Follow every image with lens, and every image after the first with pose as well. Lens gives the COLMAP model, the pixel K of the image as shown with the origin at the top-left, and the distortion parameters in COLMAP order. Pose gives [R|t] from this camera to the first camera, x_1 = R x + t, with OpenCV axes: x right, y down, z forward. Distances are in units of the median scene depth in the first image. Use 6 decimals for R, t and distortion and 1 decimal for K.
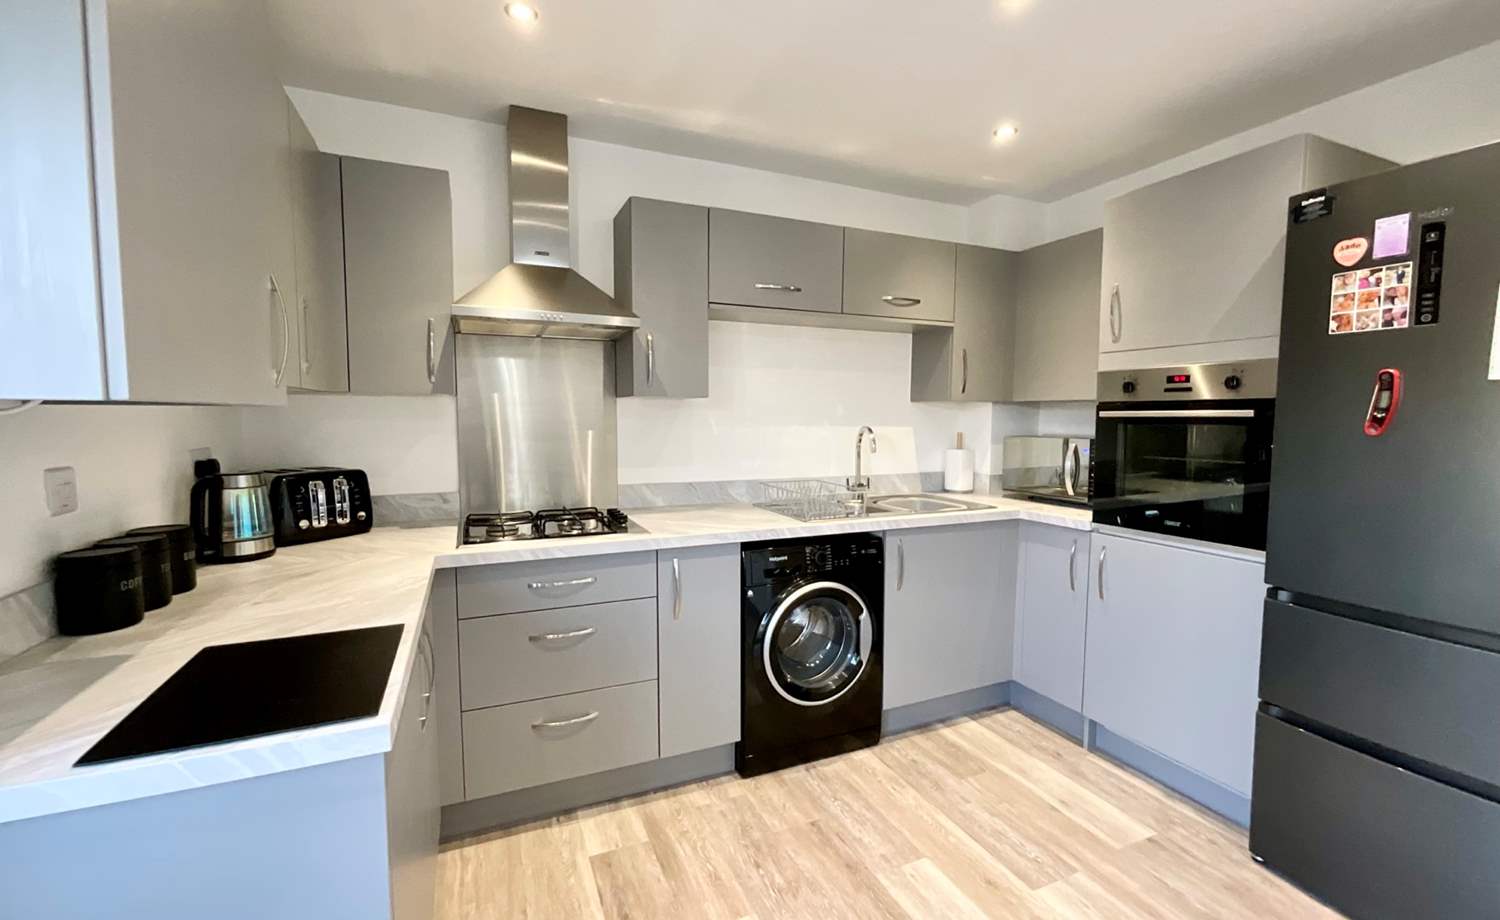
lens RADIAL K [[622.2, 0, 750.0], [0, 622.2, 460.0], [0, 0, 1]] dist [-0.013978, 0.000087]
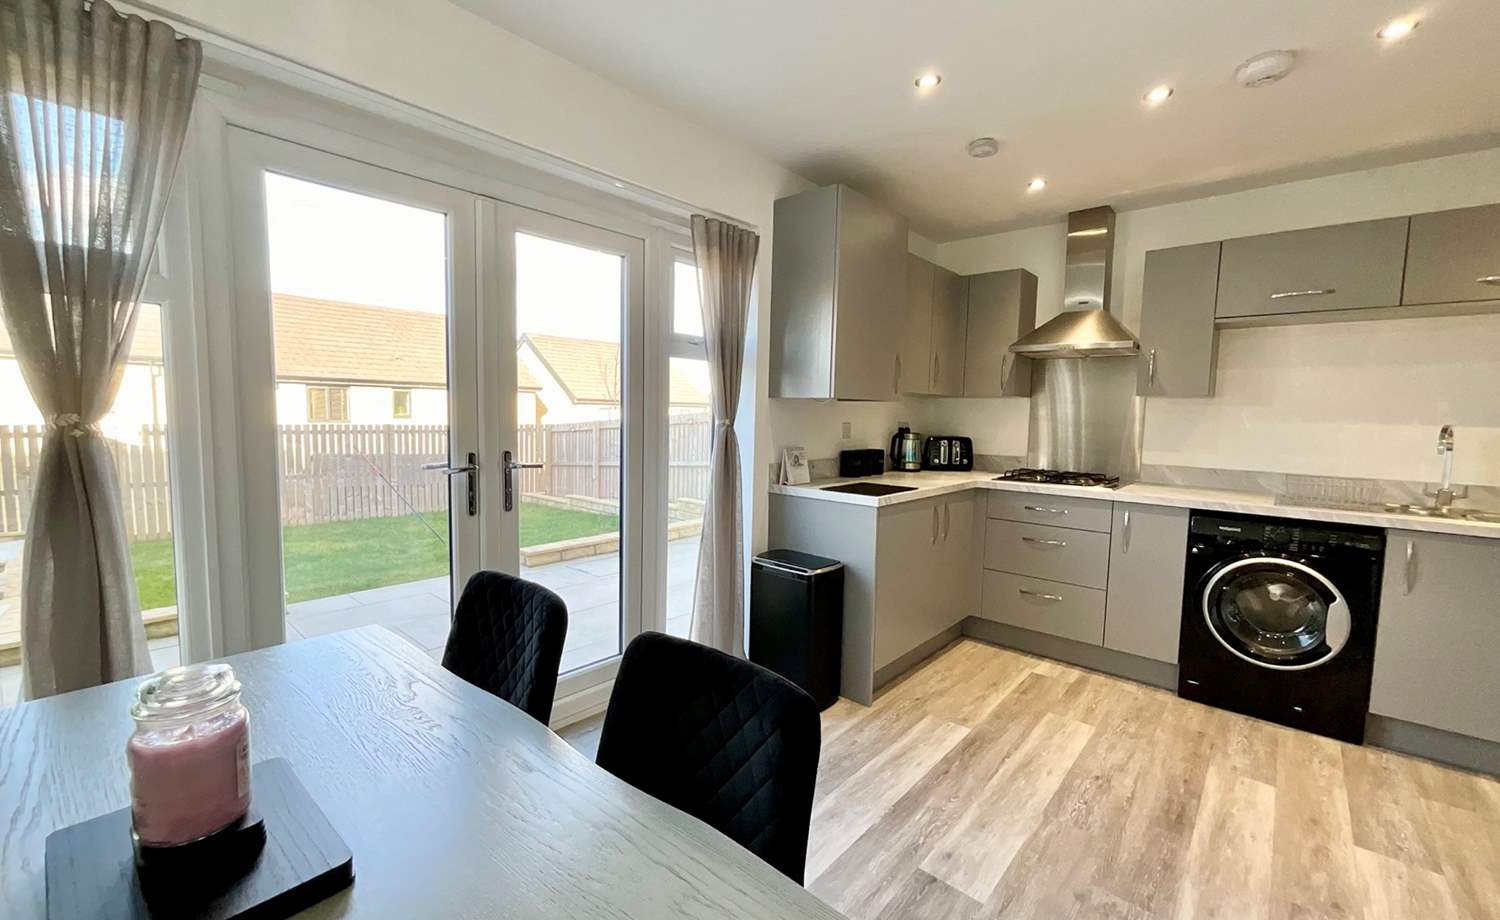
lens RADIAL K [[612.7, 0, 747.3], [0, 612.7, 459.7], [0, 0, 1]] dist [0.008458, -0.000246]
pose [[0.414355, 0.079055, -0.906676, 0.866373], [-0.086108, 0.995157, 0.047418, 0.058798], [0.906033, 0.058425, 0.419155, -0.419571]]
